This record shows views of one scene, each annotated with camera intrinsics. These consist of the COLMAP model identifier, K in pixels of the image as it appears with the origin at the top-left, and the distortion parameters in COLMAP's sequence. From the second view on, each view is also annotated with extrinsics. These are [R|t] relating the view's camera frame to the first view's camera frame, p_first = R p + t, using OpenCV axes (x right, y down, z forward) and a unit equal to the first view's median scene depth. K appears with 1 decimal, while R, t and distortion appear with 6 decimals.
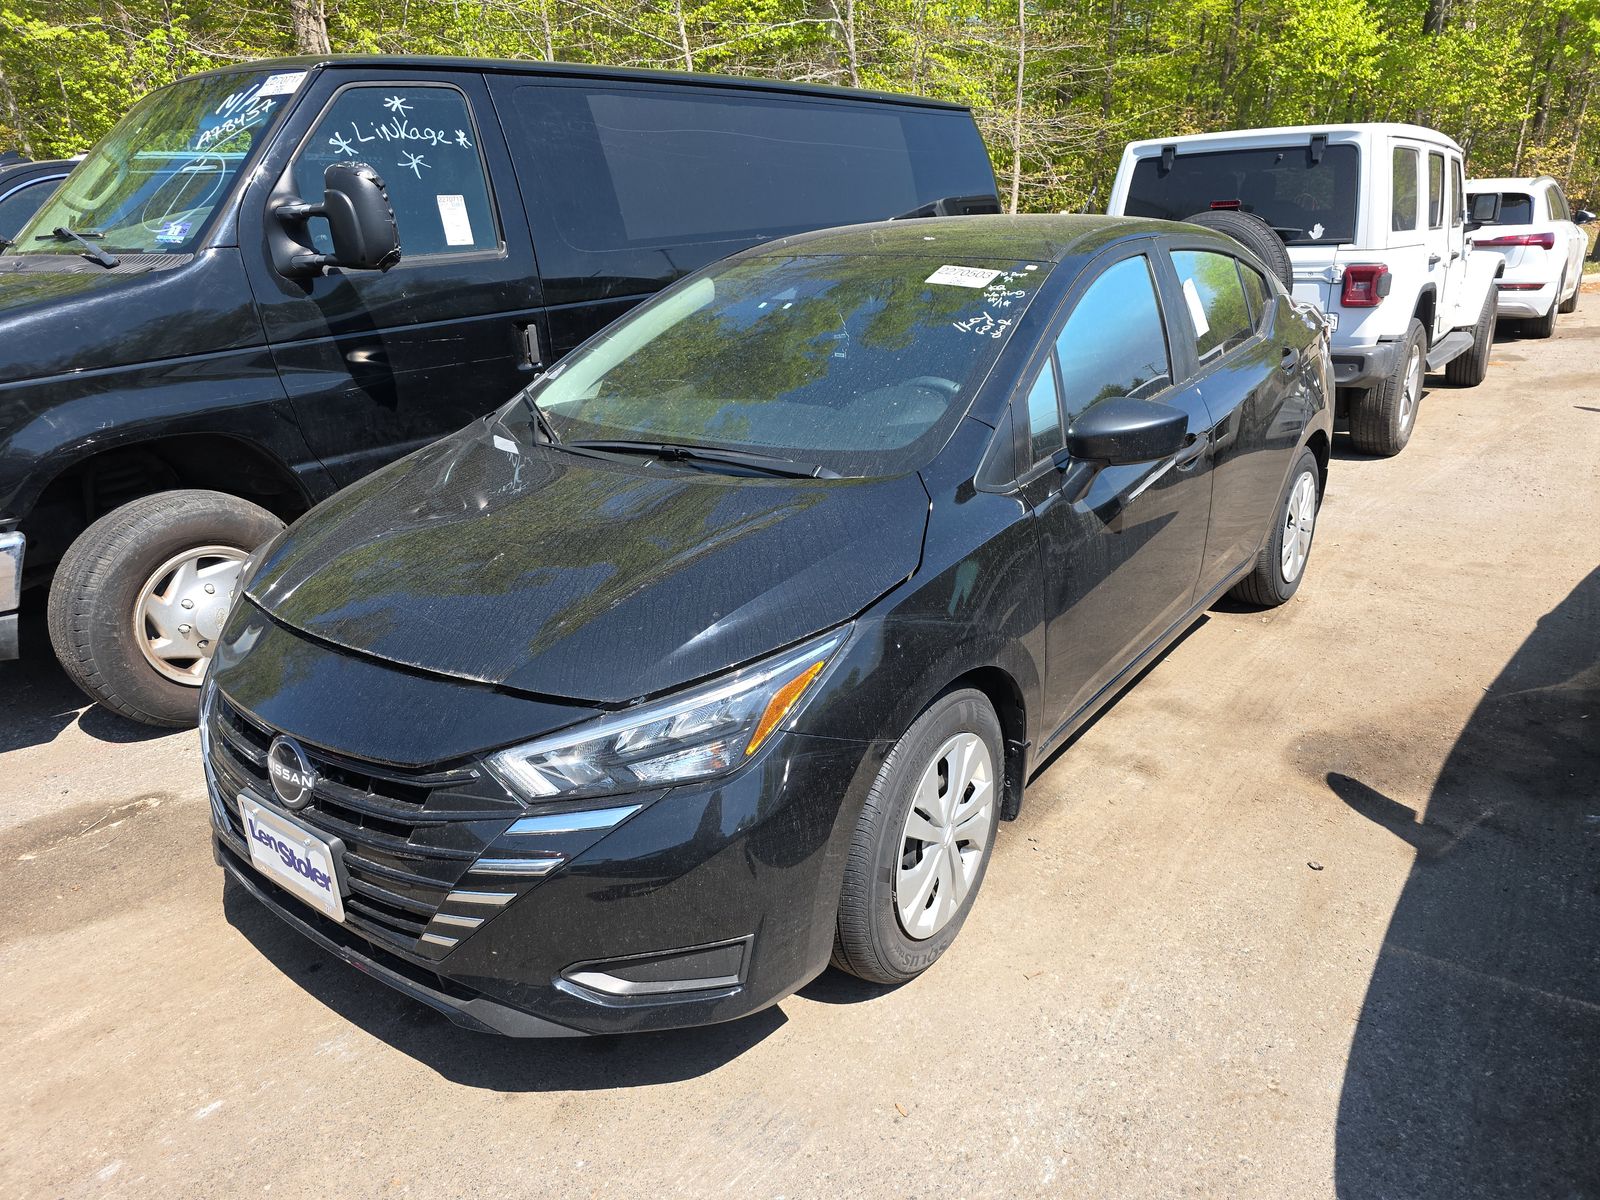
lens RADIAL K [[1070.6, 0, 821.3], [0, 1070.6, 550.5], [0, 0, 1]] dist [0.074640, -0.076532]
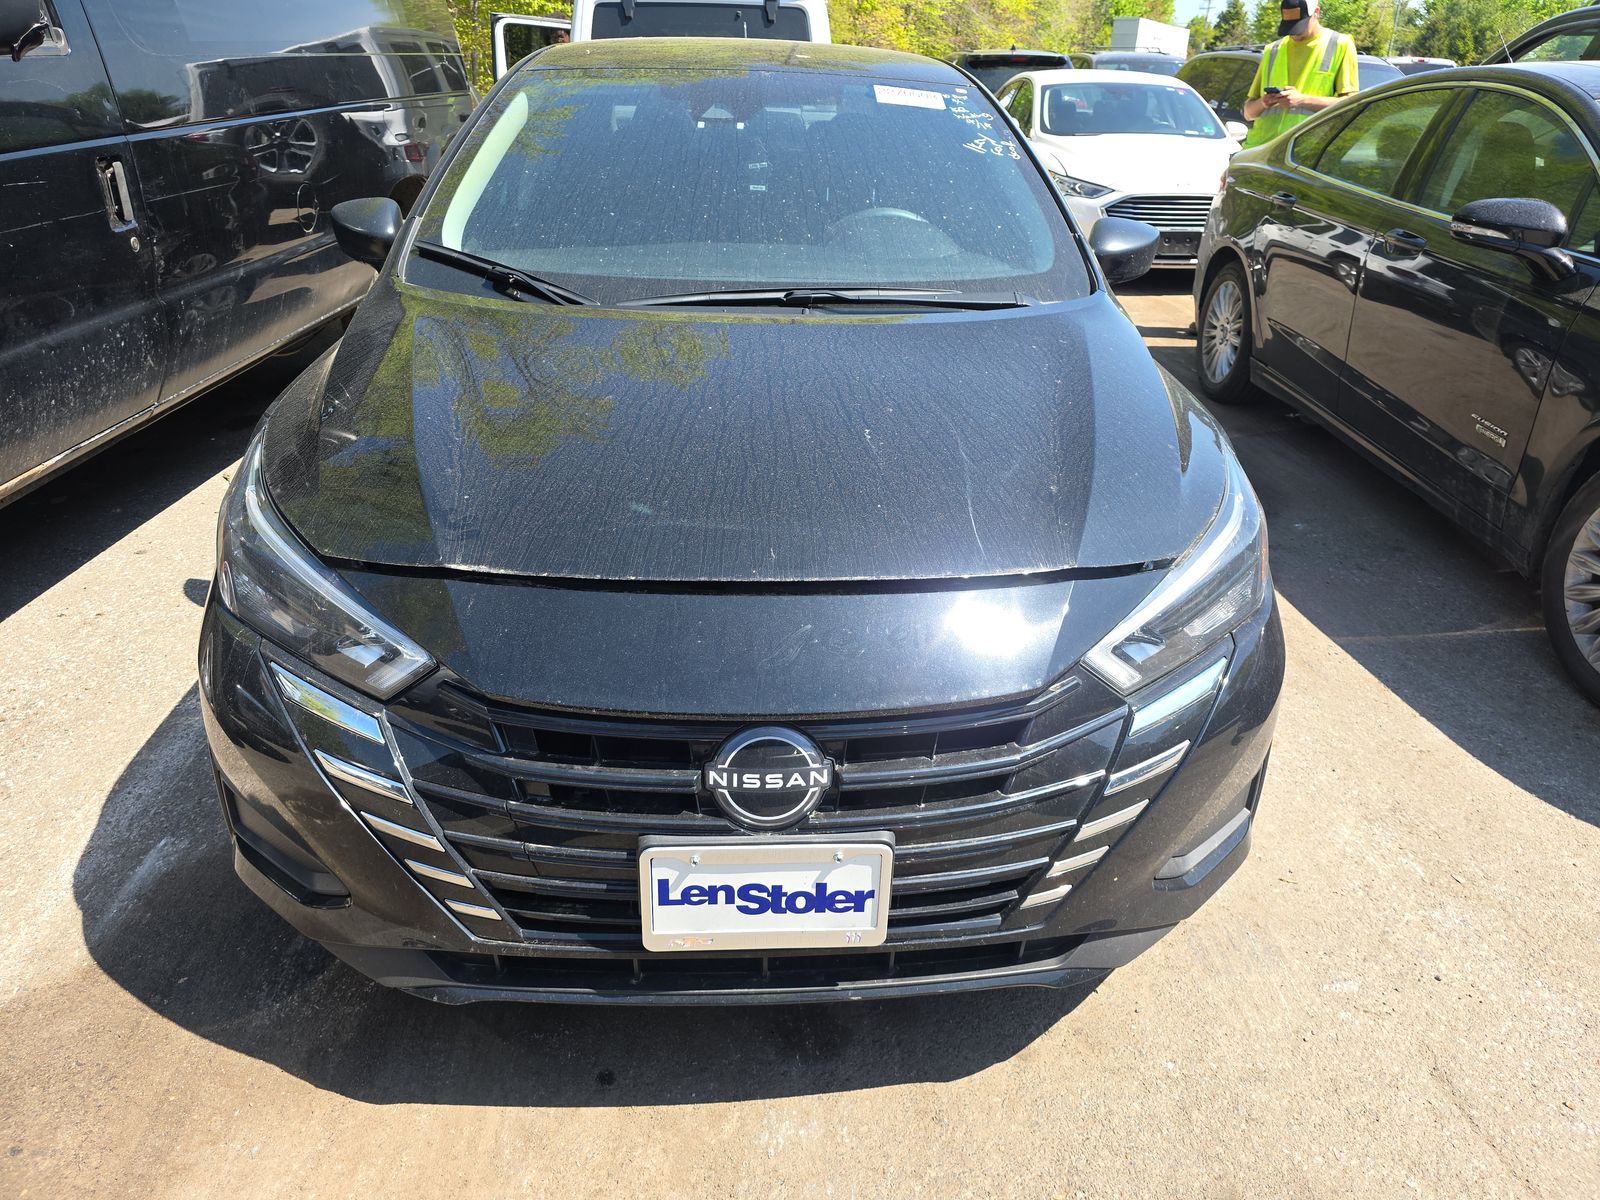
lens RADIAL K [[1070.6, 0, 821.3], [0, 1070.6, 550.5], [0, 0, 1]] dist [0.074640, -0.076532]
pose [[0.758717, -0.212973, 0.615622, -0.654729], [0.149694, 0.976757, 0.153418, -0.027680], [-0.633987, -0.024246, 0.772963, 0.353773]]
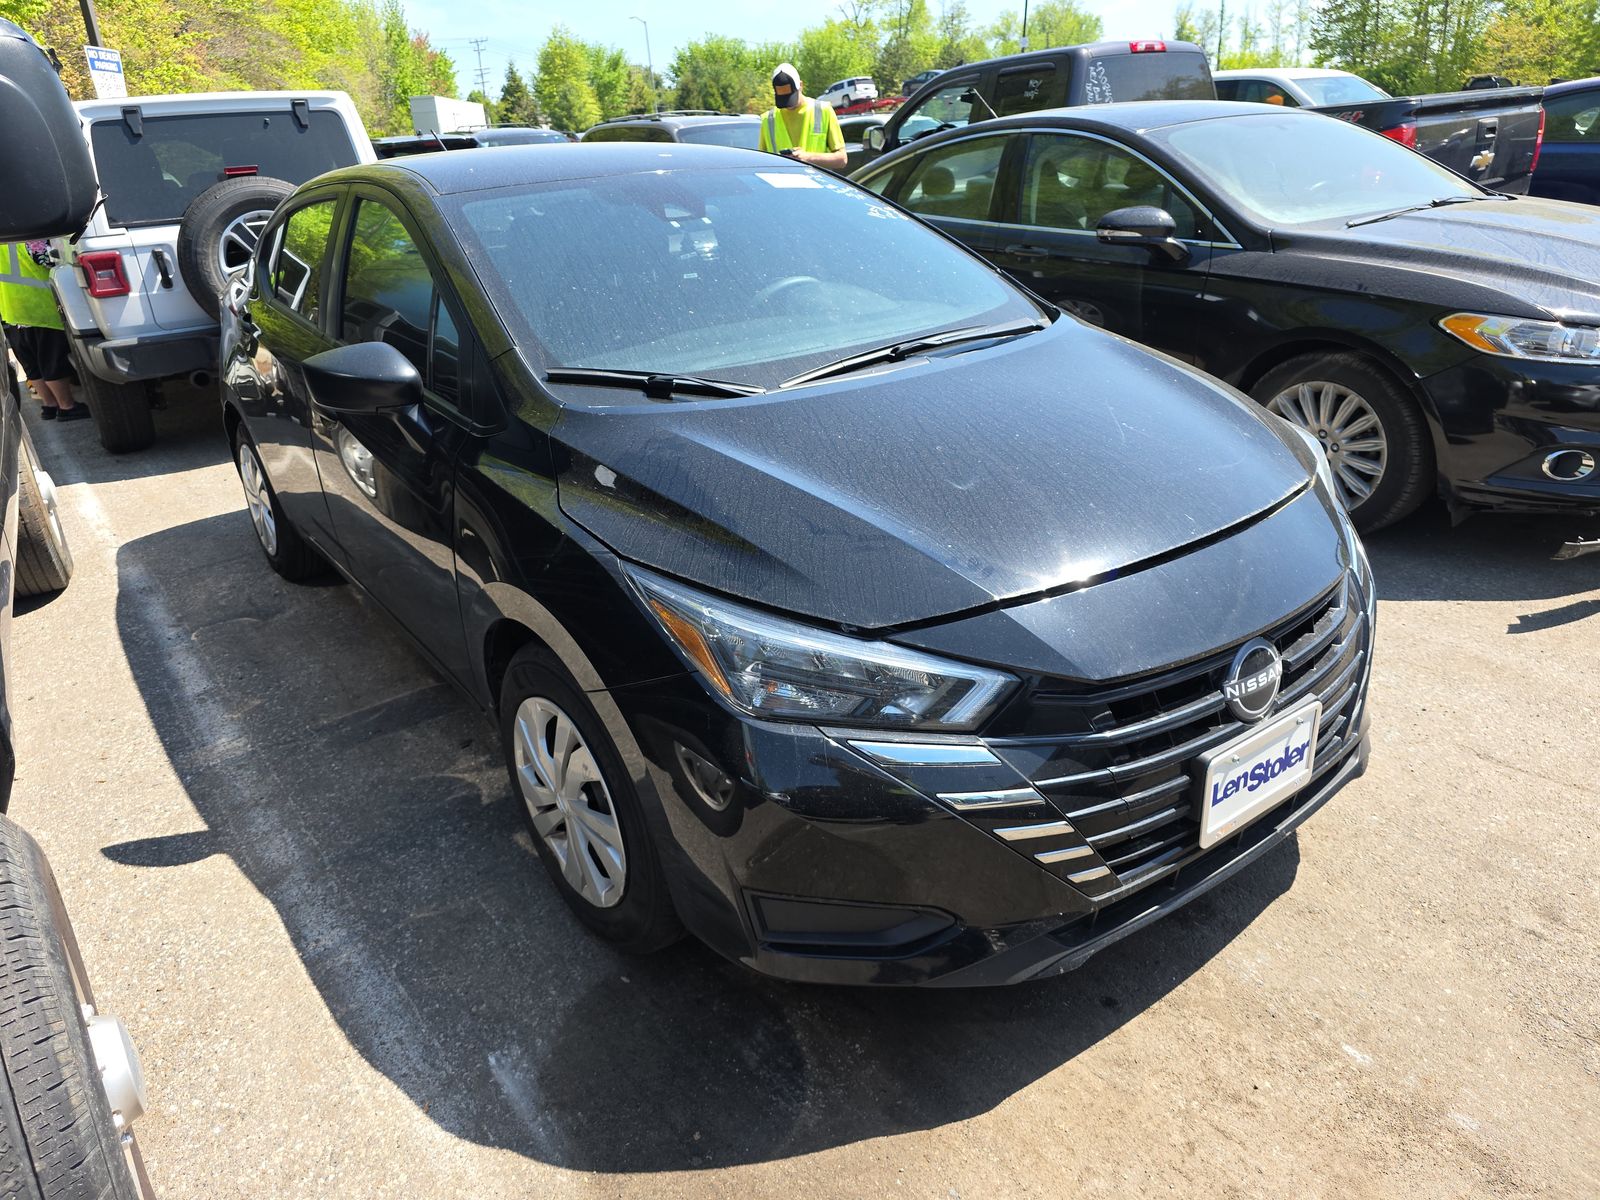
lens RADIAL K [[1058.3, 0, 791.9], [0, 1058.3, 550.9], [0, 0, 1]] dist [0.074961, -0.070225]
pose [[0.306044, -0.332775, 0.891963, -1.046519], [0.341309, 0.912990, 0.223513, -0.170611], [-0.888732, 0.236031, 0.392994, 0.745941]]
